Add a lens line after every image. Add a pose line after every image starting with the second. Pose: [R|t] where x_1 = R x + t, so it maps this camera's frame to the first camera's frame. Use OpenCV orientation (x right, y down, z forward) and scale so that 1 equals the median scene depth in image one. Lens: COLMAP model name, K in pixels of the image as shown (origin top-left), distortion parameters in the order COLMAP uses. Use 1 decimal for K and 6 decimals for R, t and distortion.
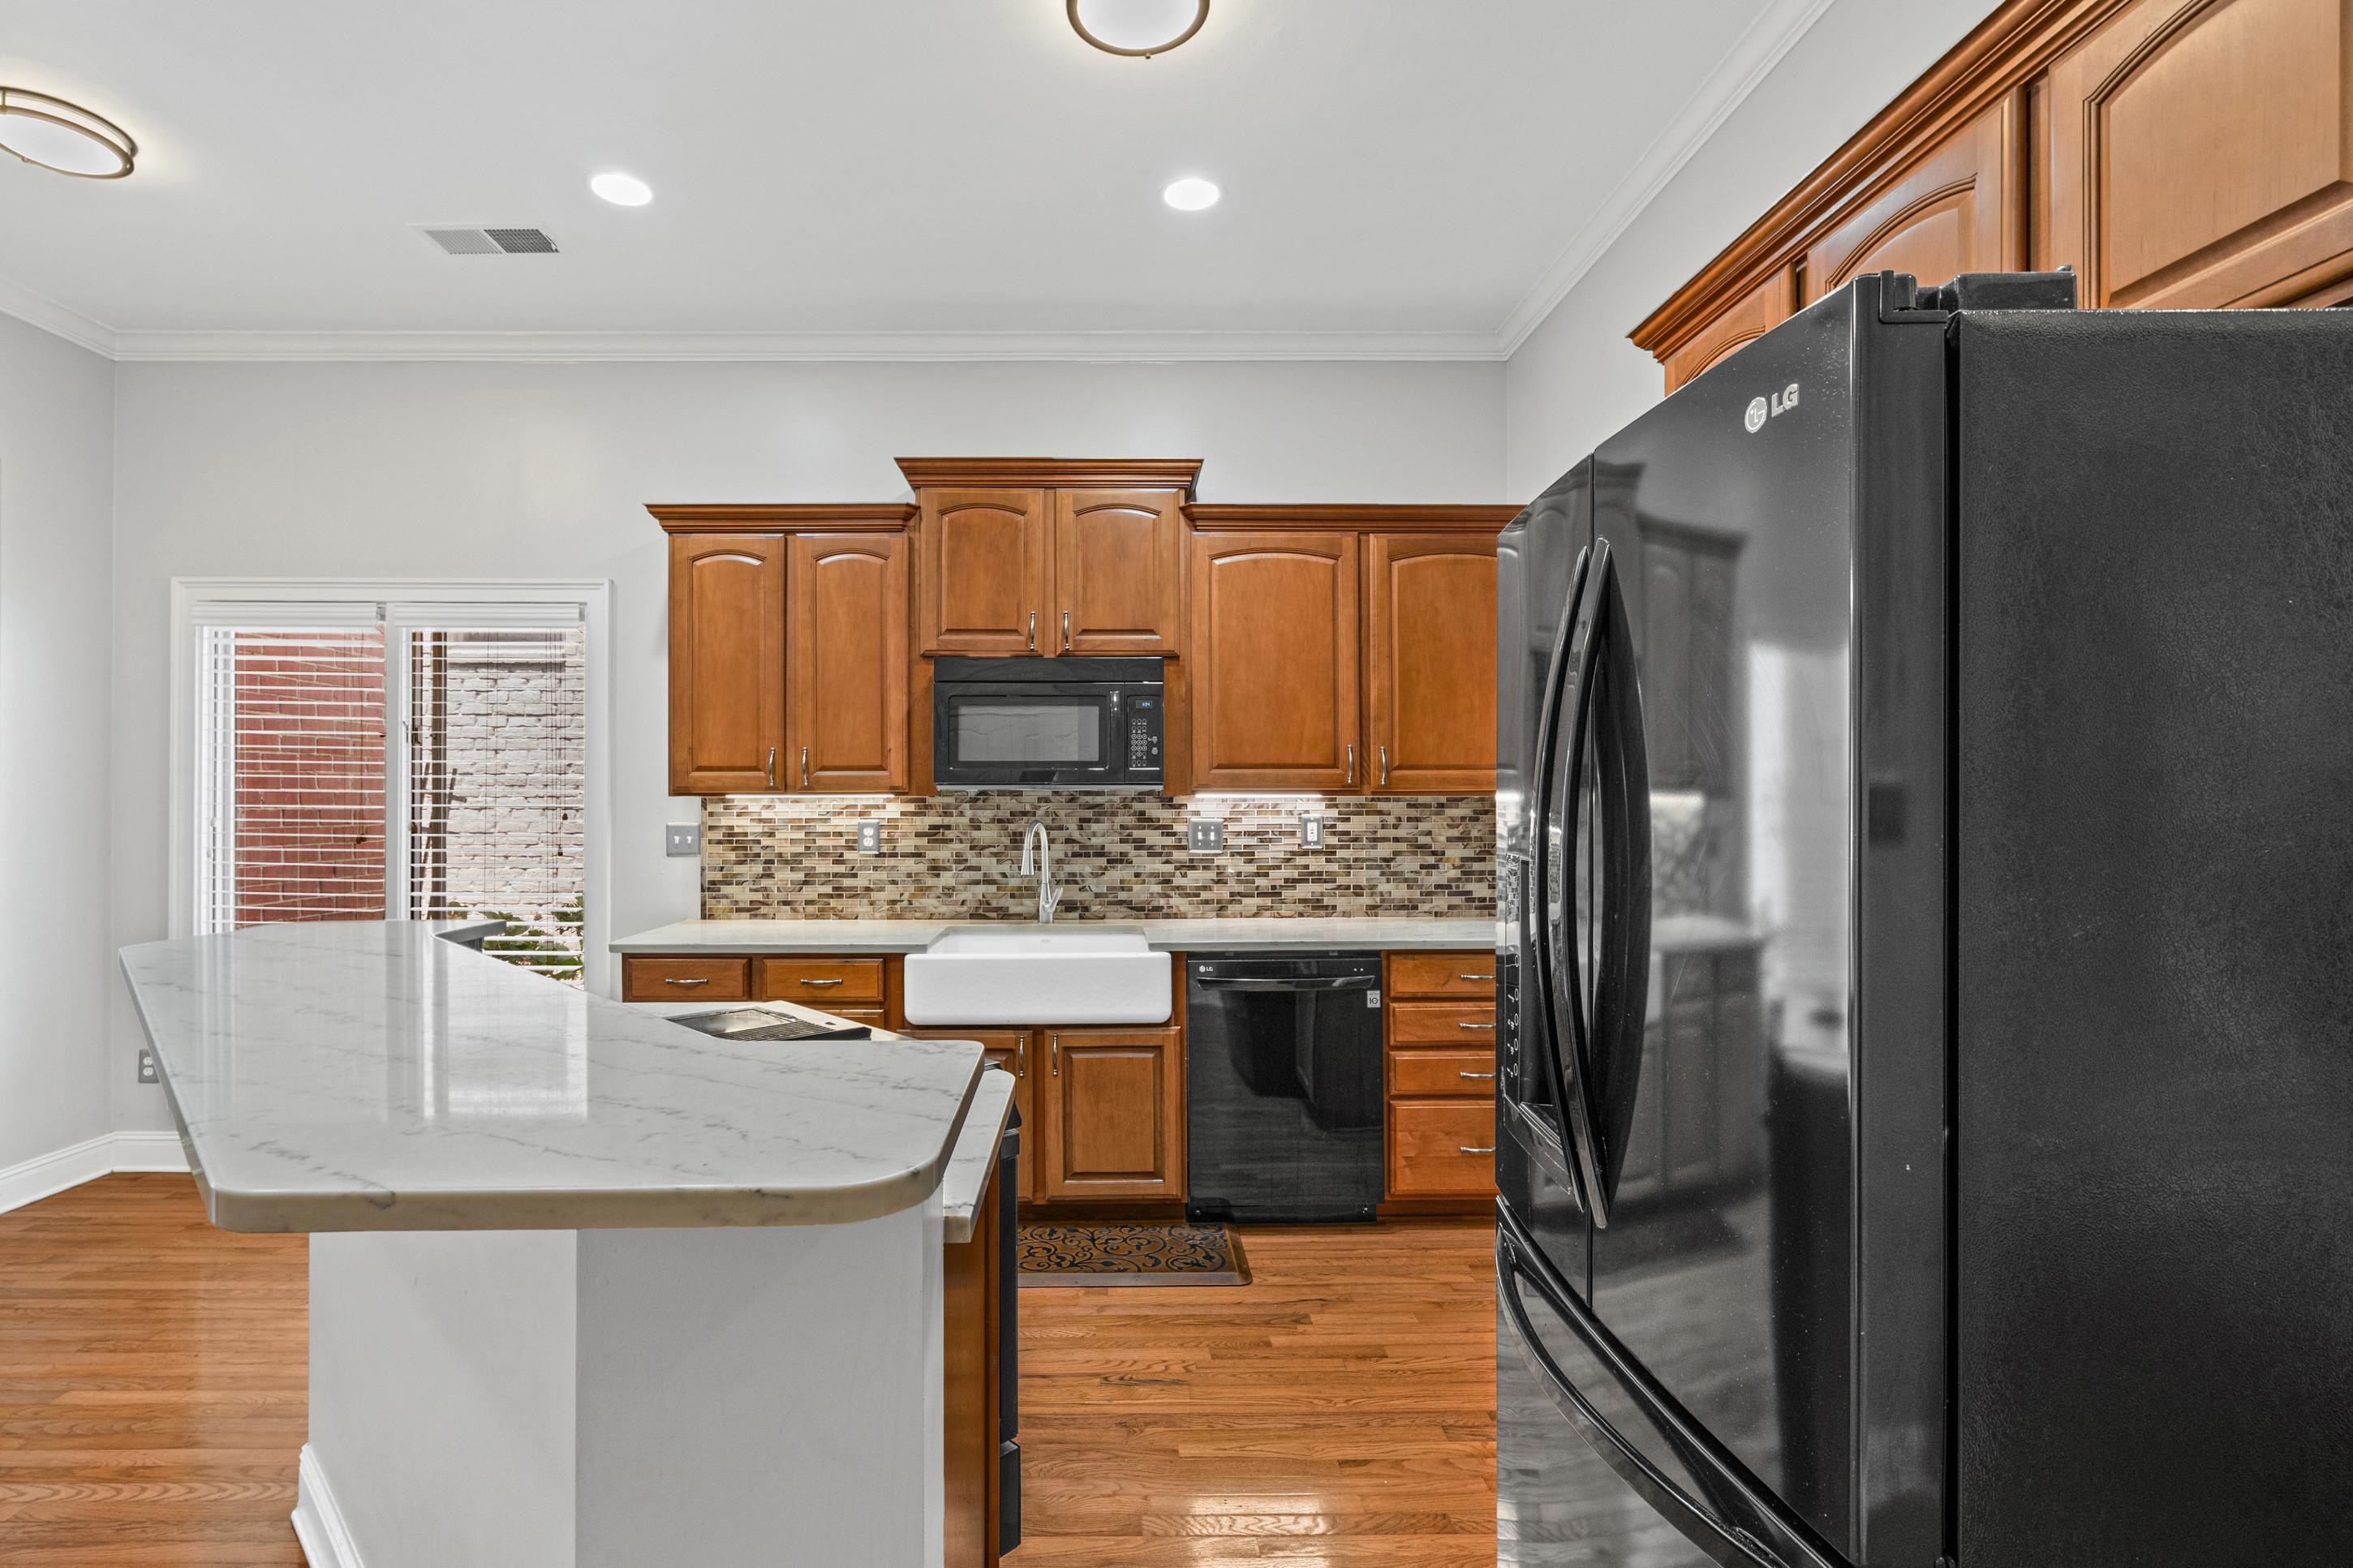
lens RADIAL K [[1078.9, 0, 1109.8], [0, 1078.9, 796.5], [0, 0, 1]] dist [-0.001501, 0.000312]
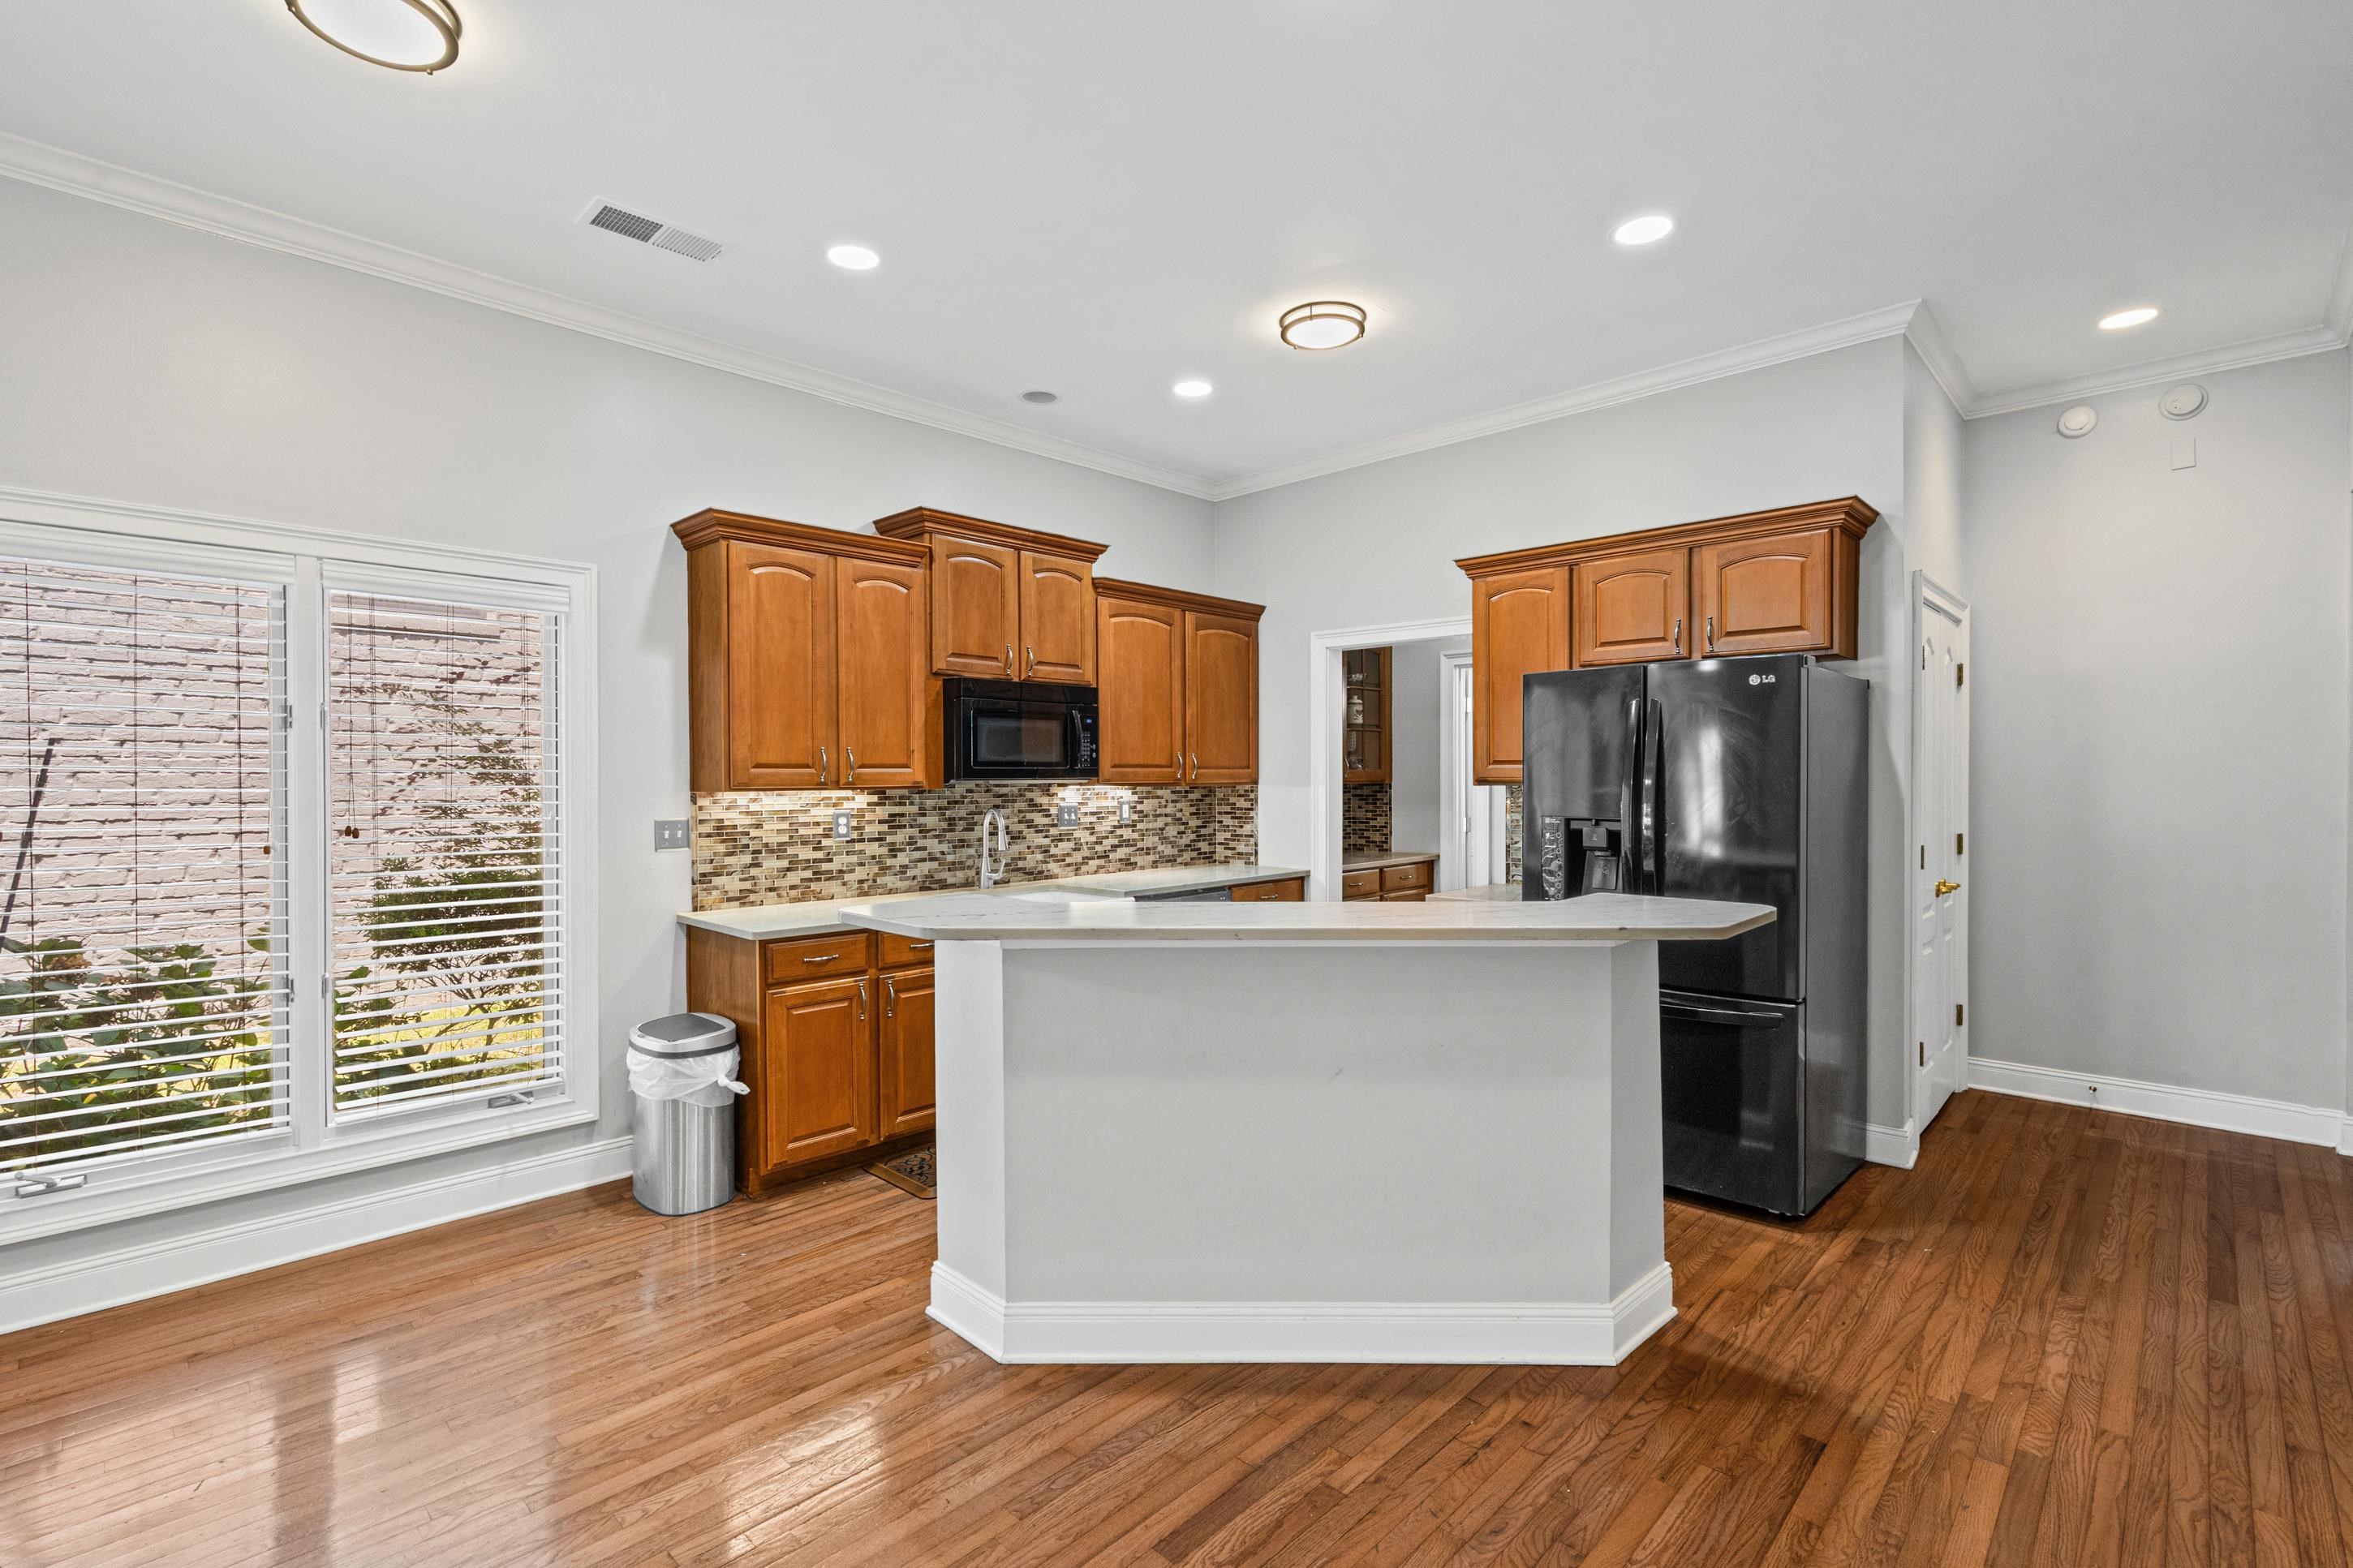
lens RADIAL K [[1078.9, 0, 1137.0], [0, 1078.9, 796.1], [0, 0, 1]] dist [-0.001501, 0.000312]
pose [[0.707969, -0.014335, 0.706098, -0.804888], [0.006533, 0.999884, 0.013749, -0.006765], [-0.706213, -0.005121, 0.707981, -0.018499]]
